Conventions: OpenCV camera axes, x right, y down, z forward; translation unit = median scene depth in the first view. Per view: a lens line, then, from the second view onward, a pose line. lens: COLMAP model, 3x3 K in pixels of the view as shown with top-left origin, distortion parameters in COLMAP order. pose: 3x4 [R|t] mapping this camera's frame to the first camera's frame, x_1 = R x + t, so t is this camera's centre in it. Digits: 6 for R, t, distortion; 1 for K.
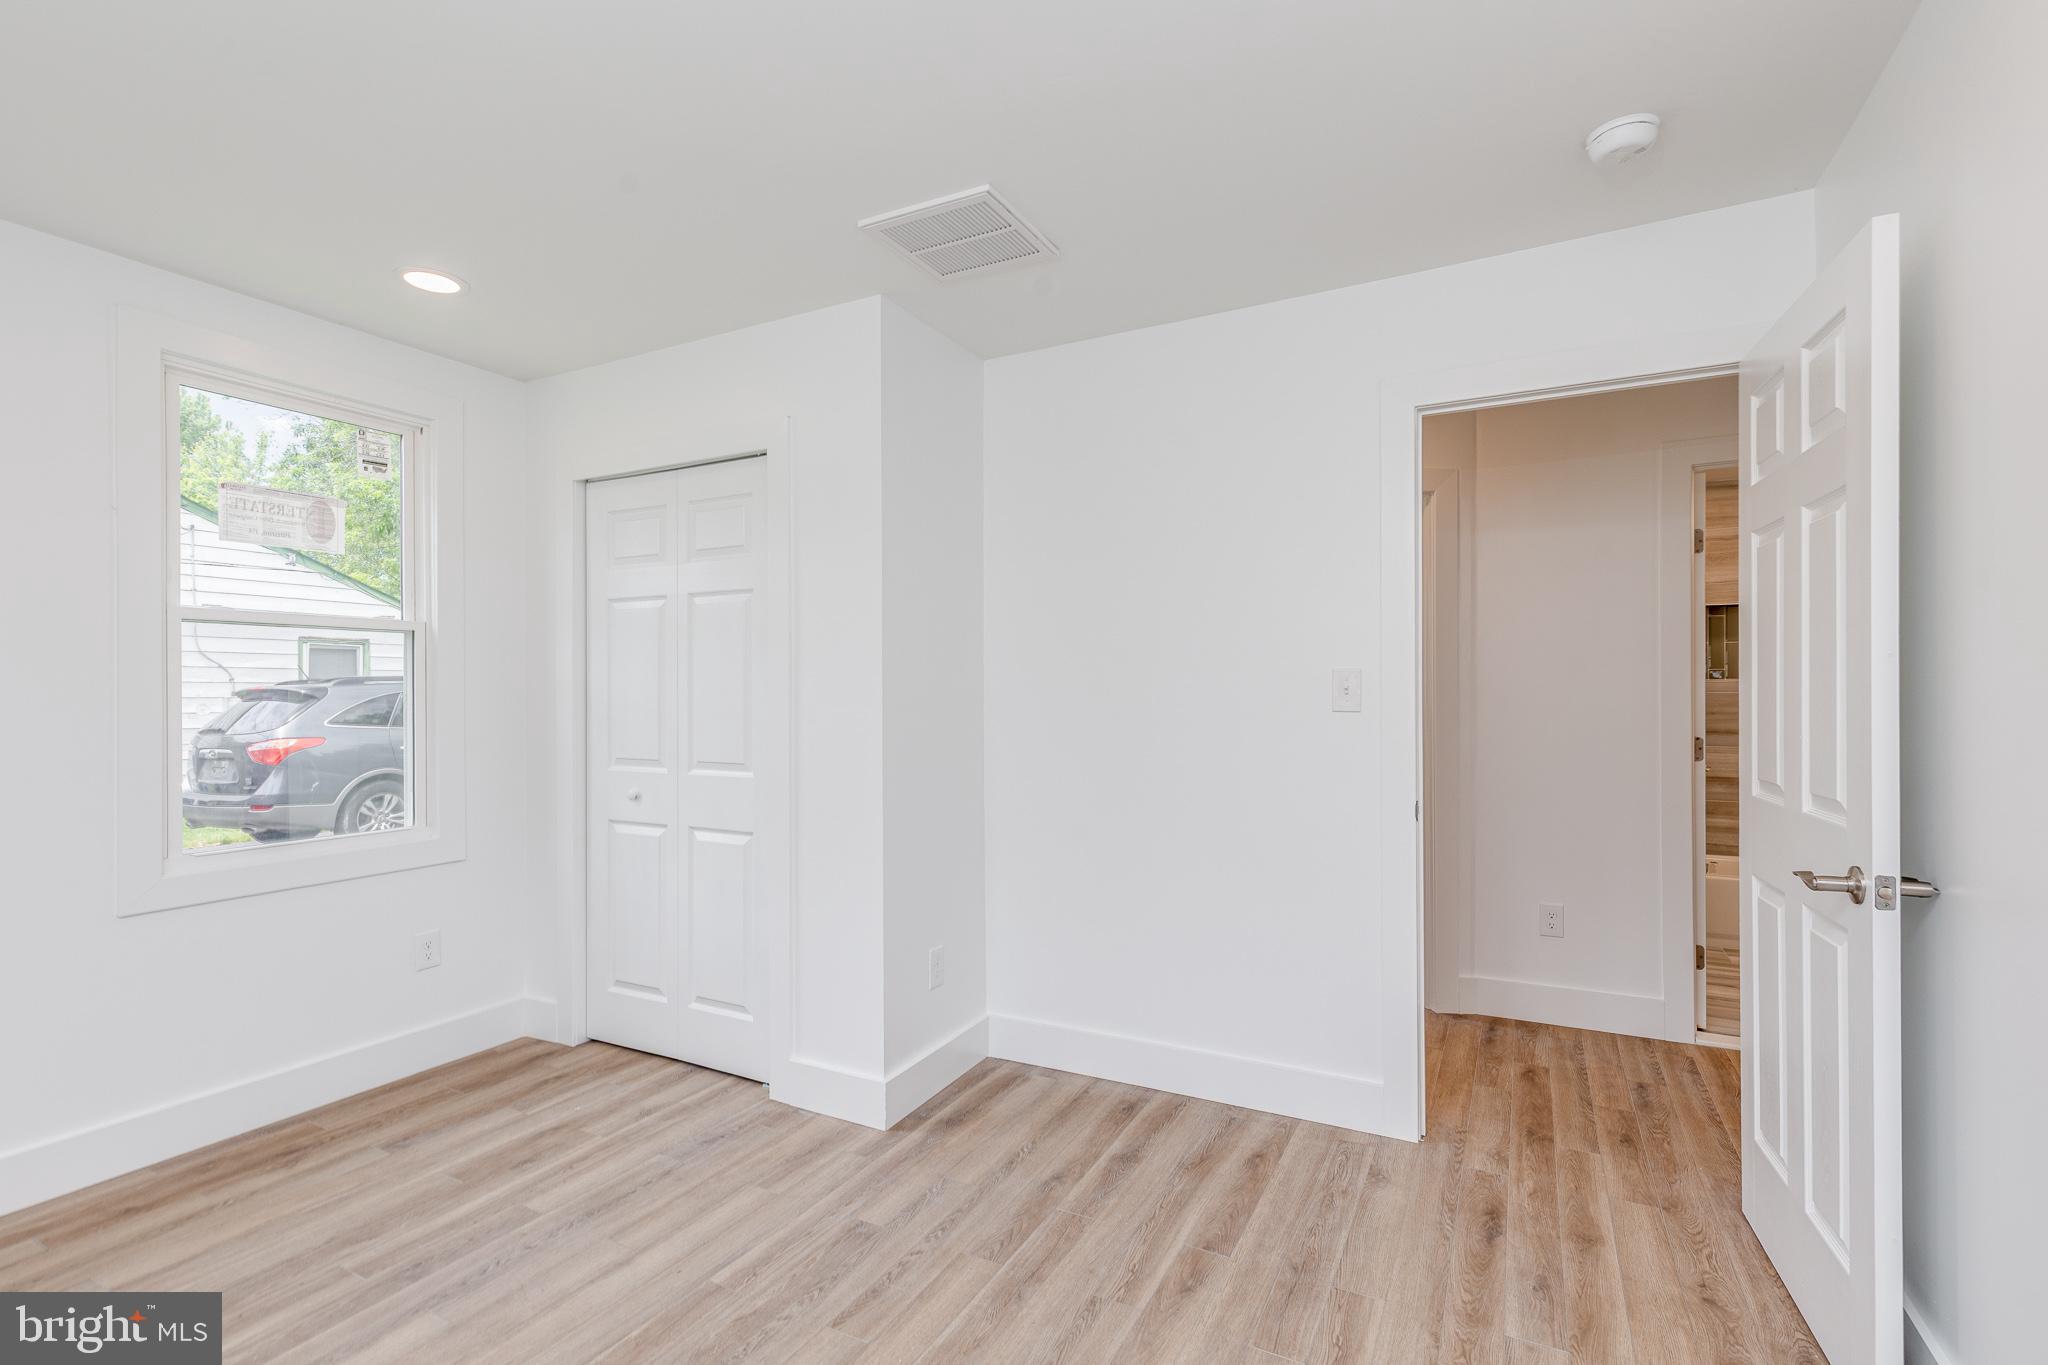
lens RADIAL K [[929.6, 0, 1025.7], [0, 929.6, 691.2], [0, 0, 1]] dist [0.008101, -0.003590]
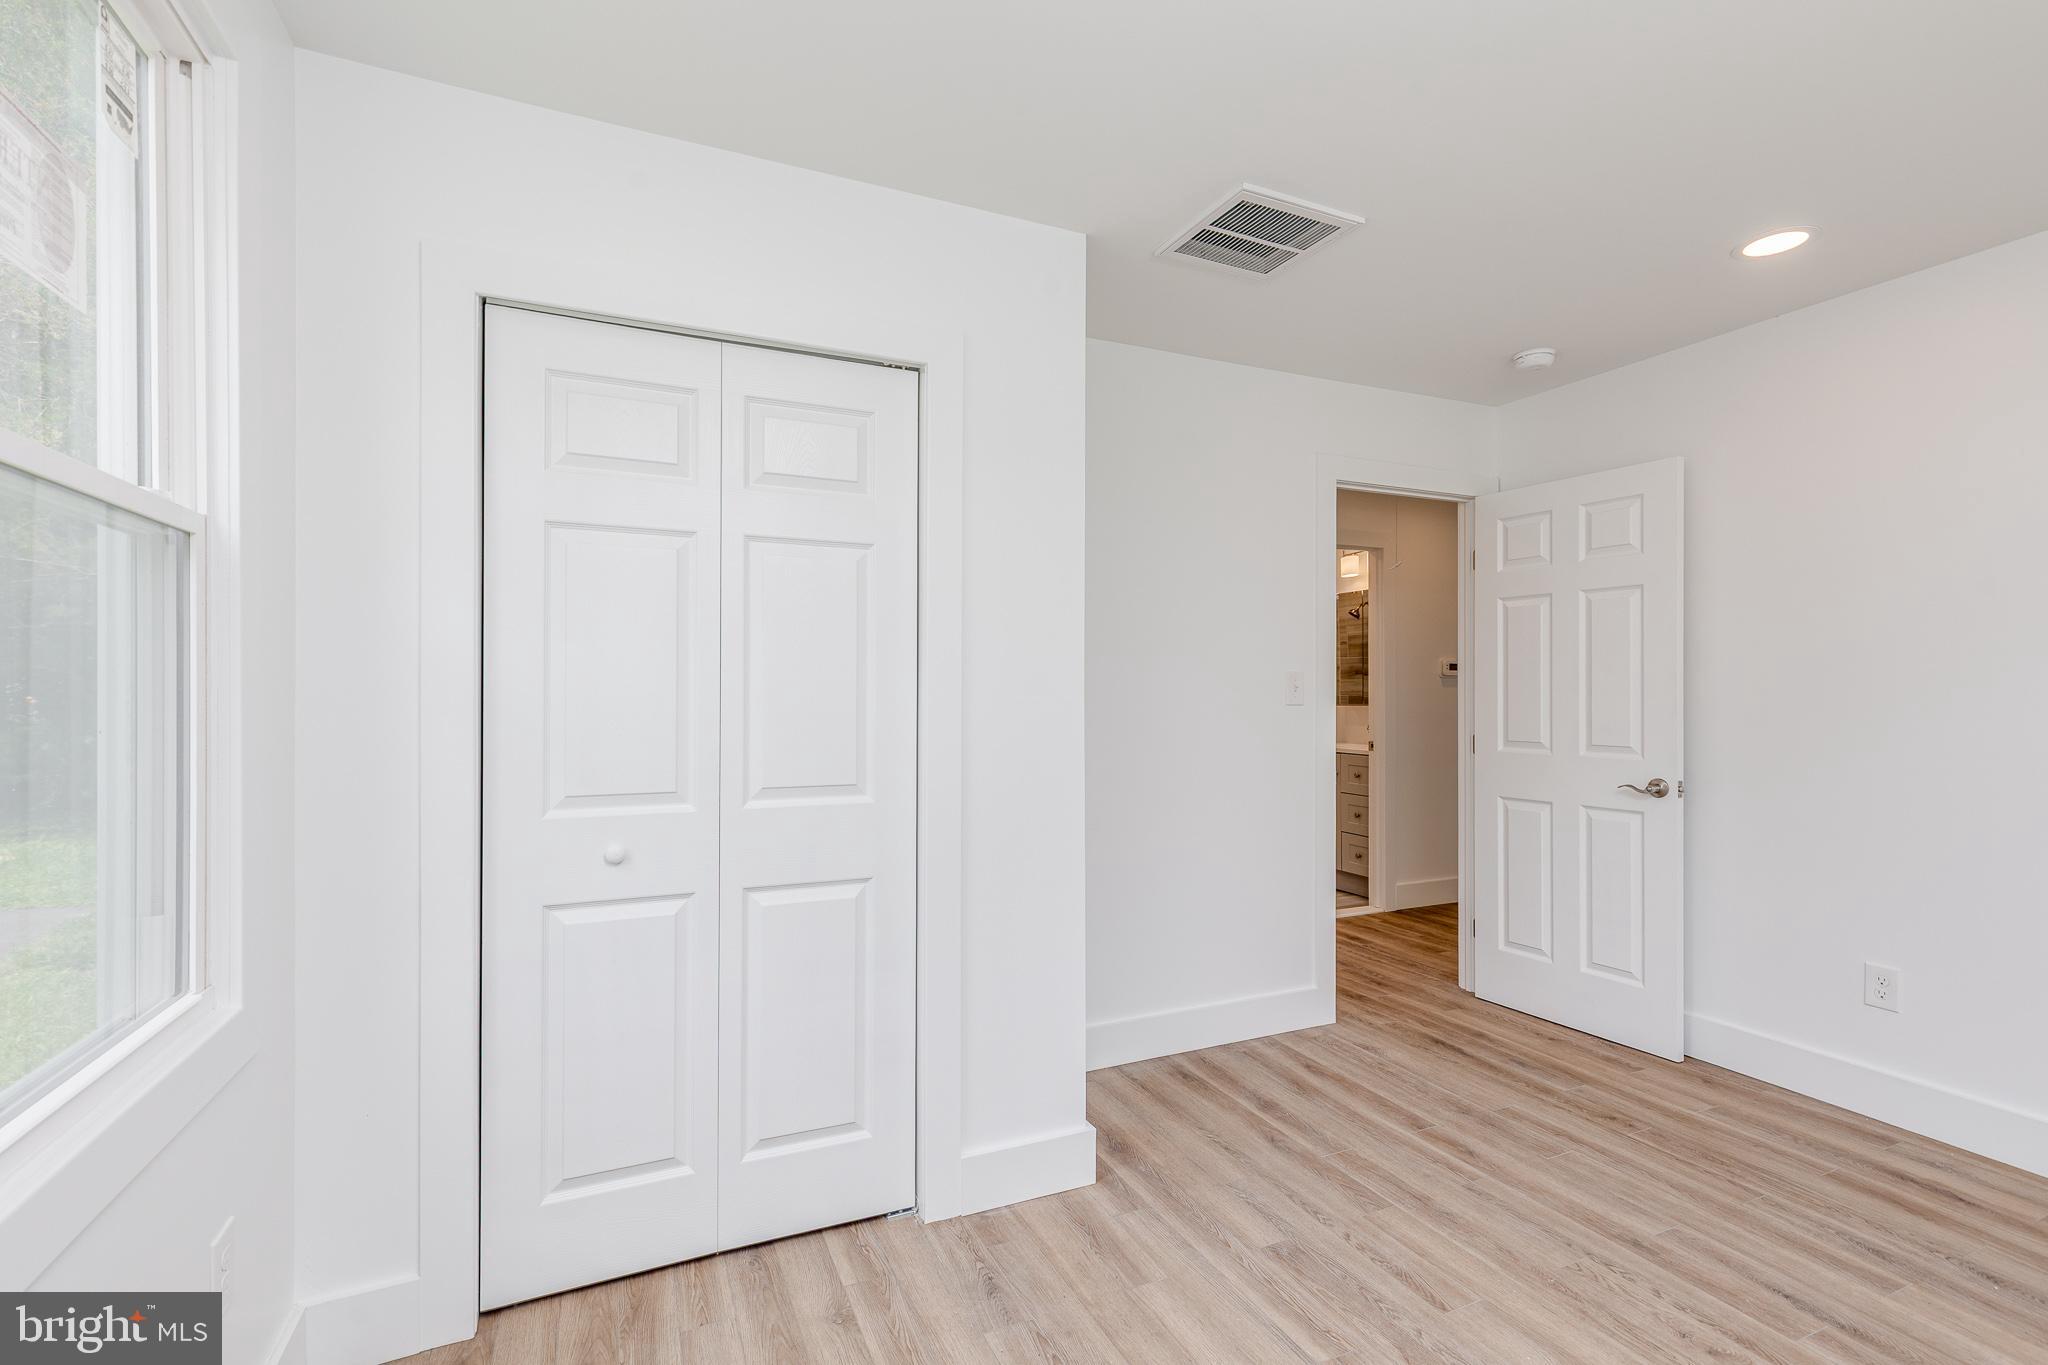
lens RADIAL K [[929.6, 0, 1027.8], [0, 929.6, 687.0], [0, 0, 1]] dist [0.008101, -0.003590]
pose [[0.605564, 0.007669, 0.795760, -0.979641], [-0.006254, 0.999969, -0.004878, 0.006253], [-0.795772, -0.002022, 0.605593, 0.564376]]
